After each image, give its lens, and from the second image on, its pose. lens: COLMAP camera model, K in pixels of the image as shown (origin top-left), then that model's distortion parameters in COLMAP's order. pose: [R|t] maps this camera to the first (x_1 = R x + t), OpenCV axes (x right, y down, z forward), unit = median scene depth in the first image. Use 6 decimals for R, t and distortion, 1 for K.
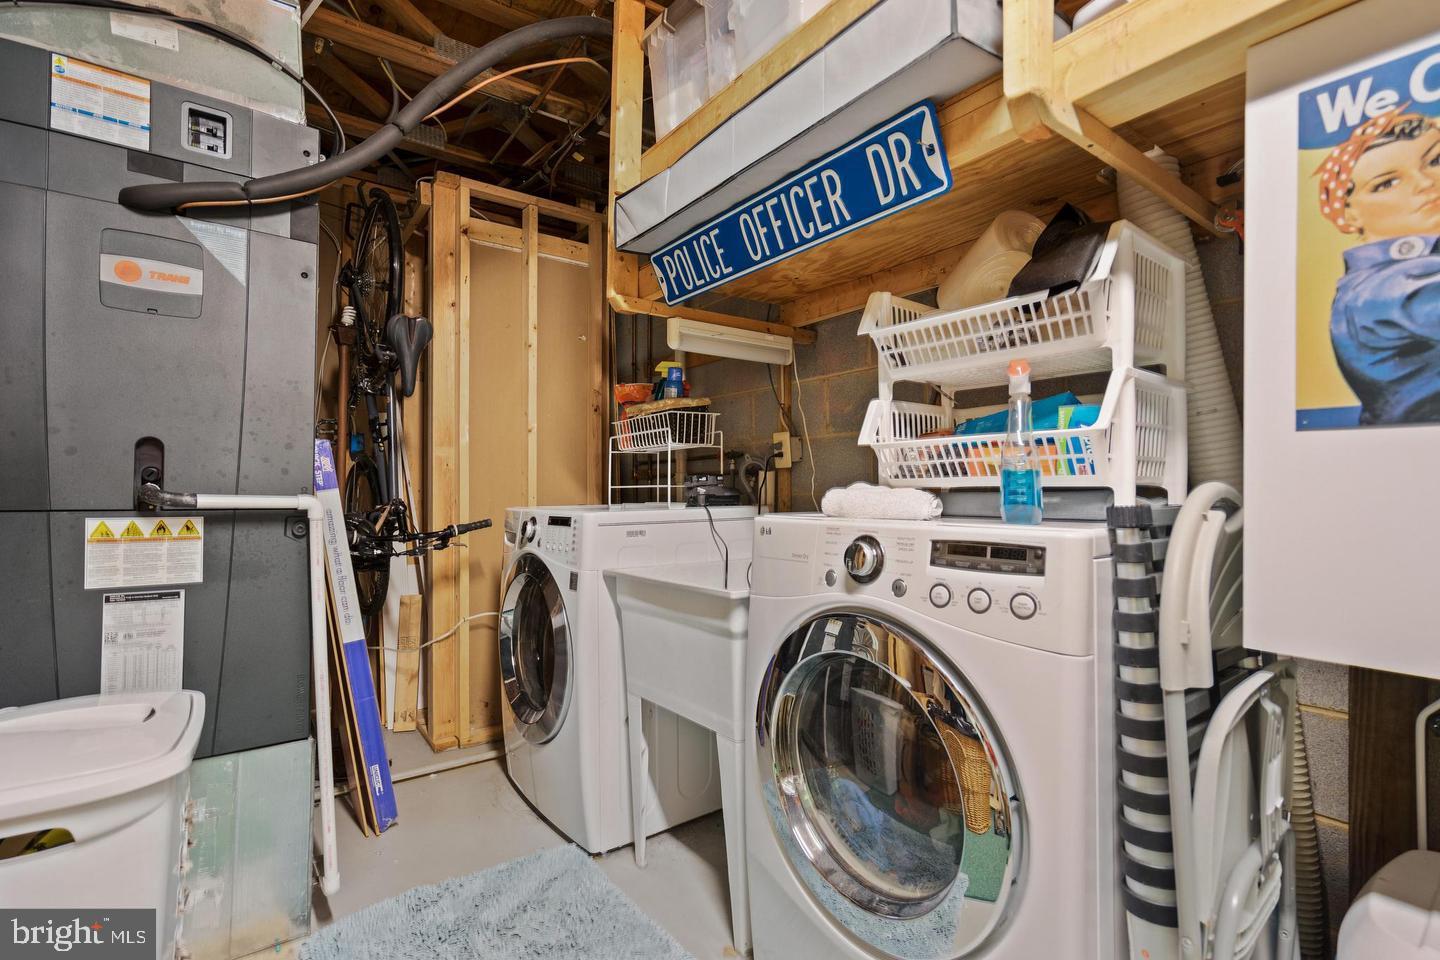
lens RADIAL K [[652.5, 0, 722.4], [0, 652.5, 492.0], [0, 0, 1]] dist [0.002318, 0.001626]
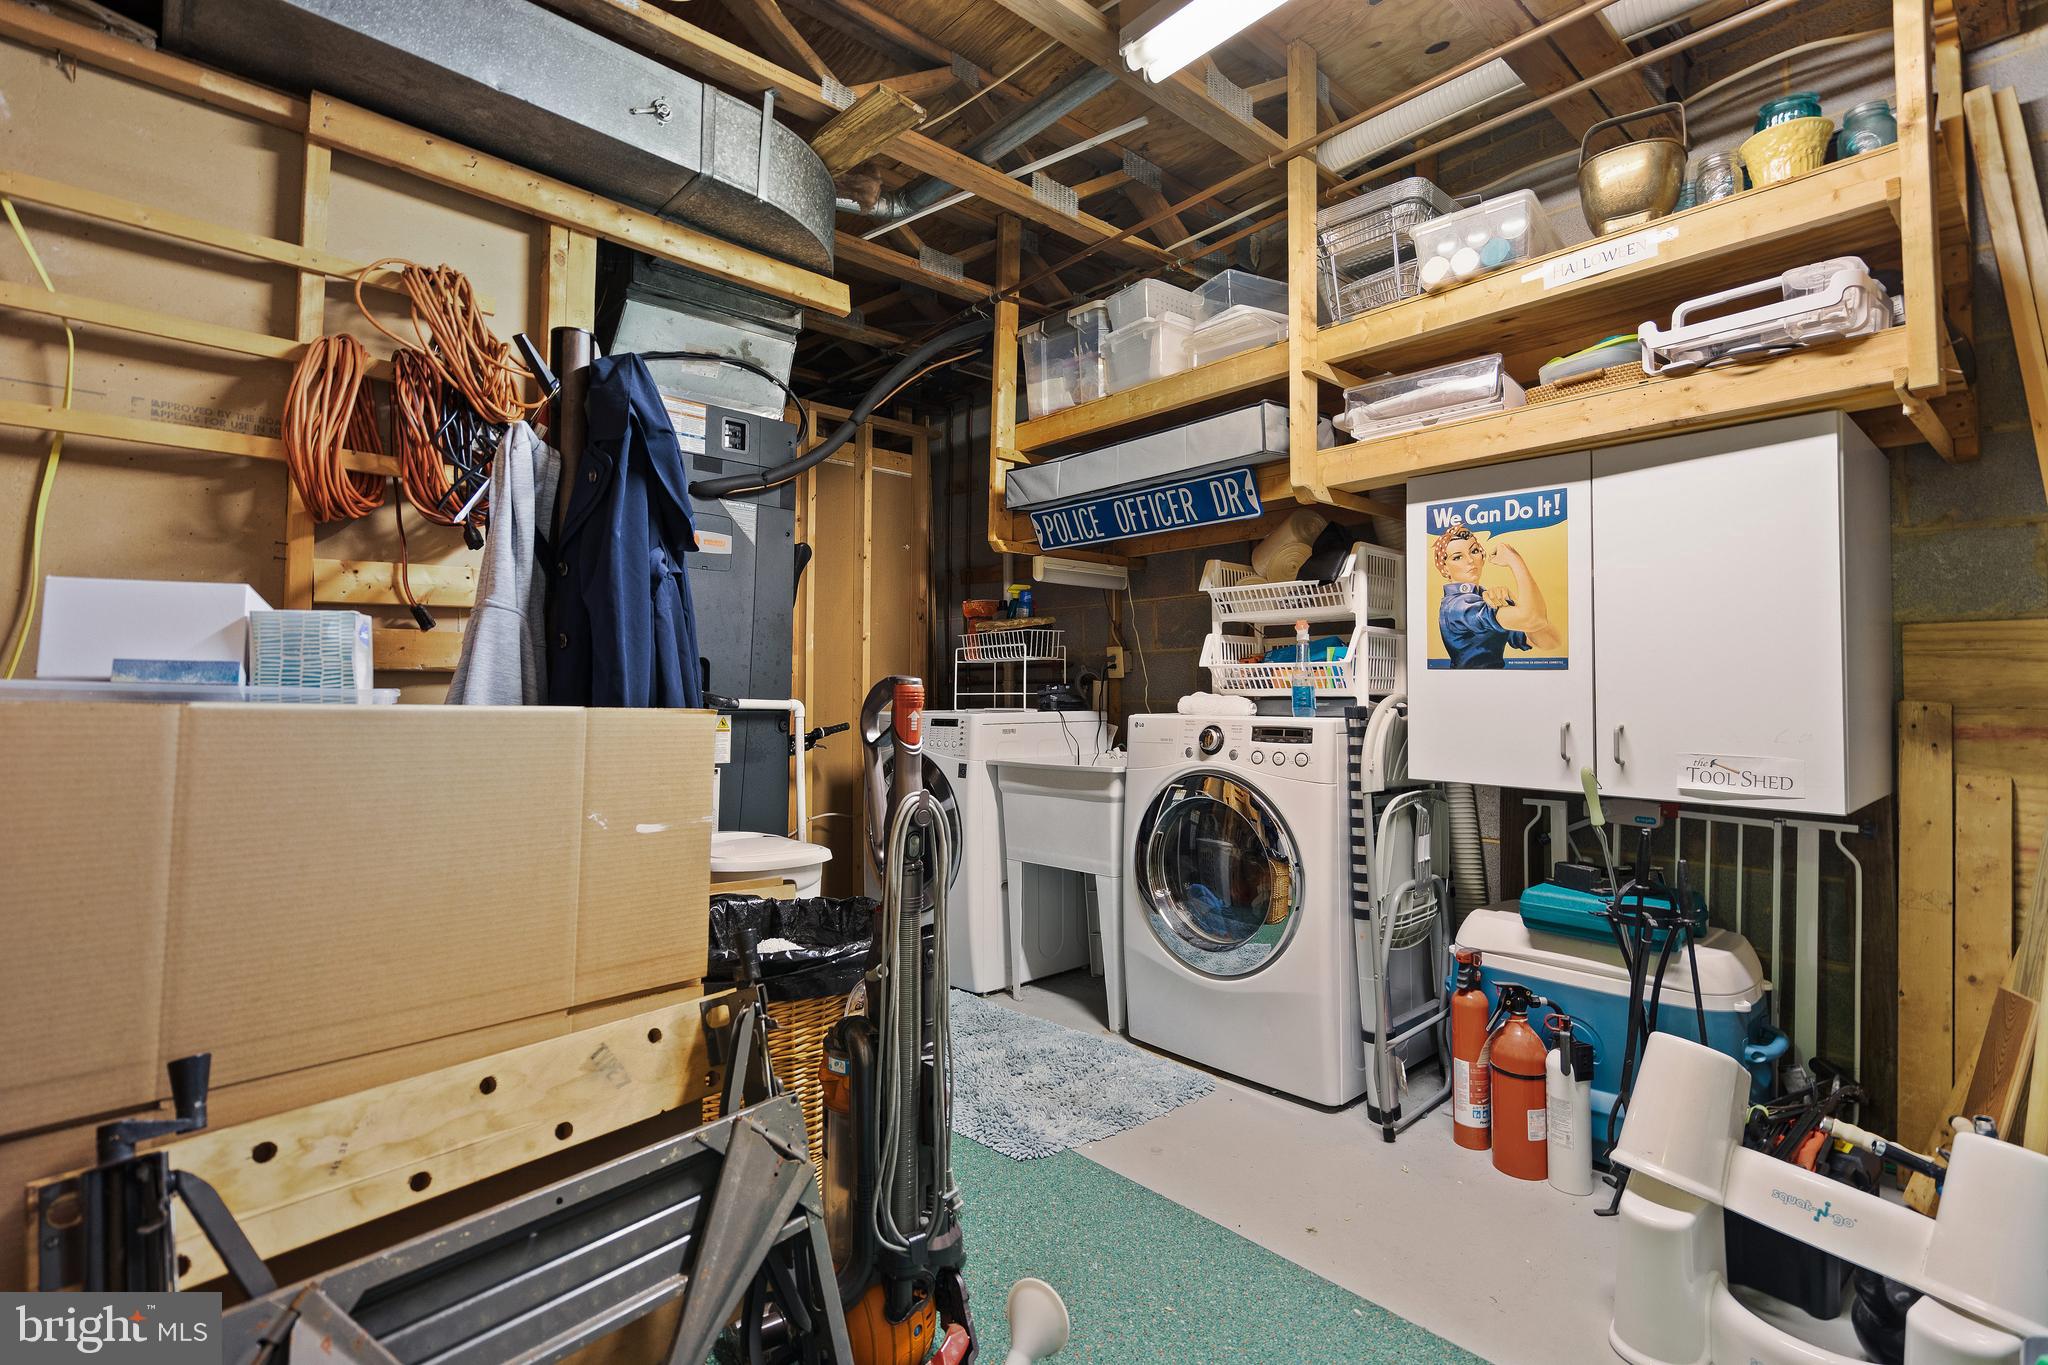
lens RADIAL K [[928.1, 0, 1016.2], [0, 928.1, 673.8], [0, 0, 1]] dist [0.002318, 0.001626]
pose [[0.996328, 0.006171, 0.085399, -0.386847], [-0.003794, 0.999602, -0.027960, 0.003831], [-0.085537, 0.027534, 0.995954, -1.054151]]
